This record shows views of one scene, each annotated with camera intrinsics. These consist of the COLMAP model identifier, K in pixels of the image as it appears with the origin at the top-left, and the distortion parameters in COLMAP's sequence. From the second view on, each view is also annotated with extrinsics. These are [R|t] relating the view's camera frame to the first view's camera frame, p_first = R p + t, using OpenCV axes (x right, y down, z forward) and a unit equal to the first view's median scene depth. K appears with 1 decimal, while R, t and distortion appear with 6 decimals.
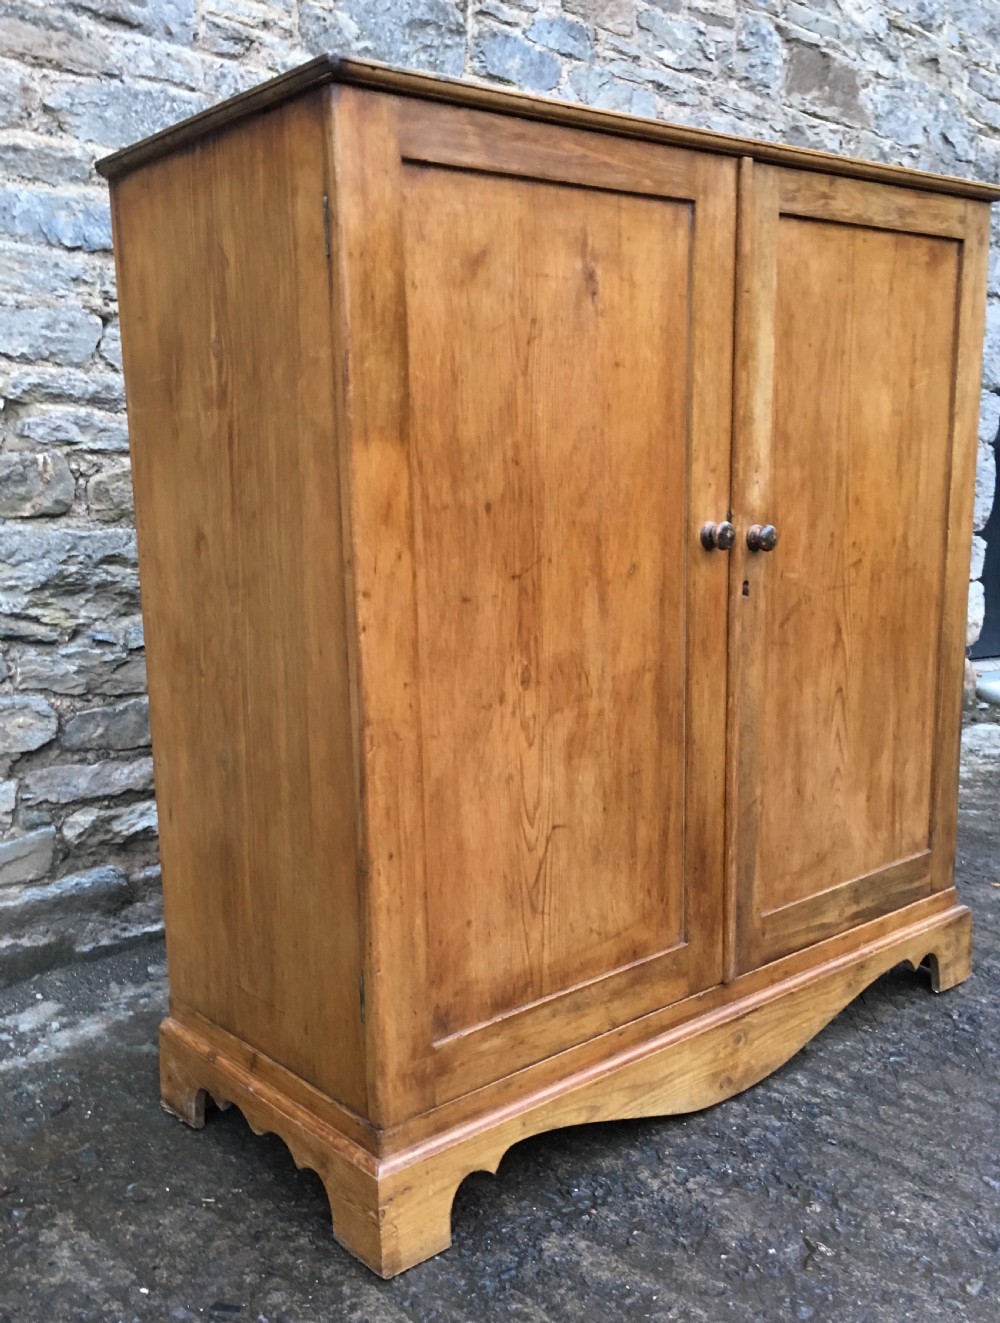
lens RADIAL K [[1254.6, 0, 430.5], [0, 1254.6, 697.4], [0, 0, 1]] dist [0.029414, 0.000000]
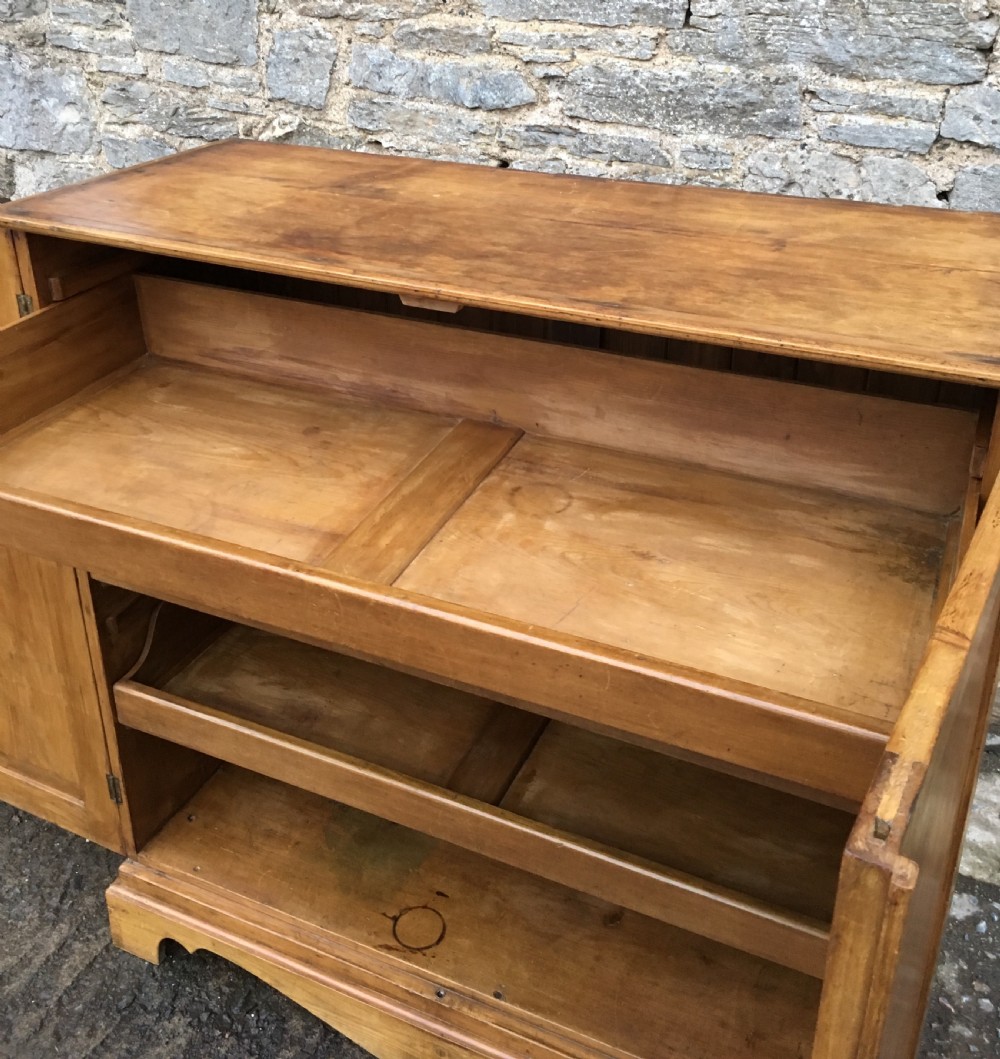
lens RADIAL K [[1102.8, 0, 497.7], [0, 1102.8, 401.4], [0, 0, 1]] dist [0.033098, 0.000000]
pose [[0.463203, 0.390996, -0.795340, 0.863462], [-0.181058, 0.920241, 0.346951, -0.606085], [0.867561, -0.016706, 0.497051, 0.644789]]
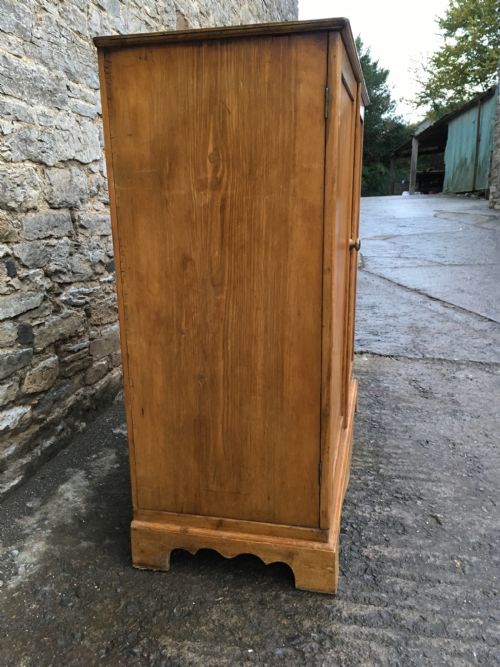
lens RADIAL K [[563.7, 0, 241.4], [0, 563.7, 336.7], [0, 0, 1]] dist [0.048657, -0.065652]
pose [[0.788986, -0.144354, 0.597213, -0.599300], [0.108057, 0.989459, 0.096409, -0.082670], [-0.604835, -0.011533, 0.796267, 0.274995]]
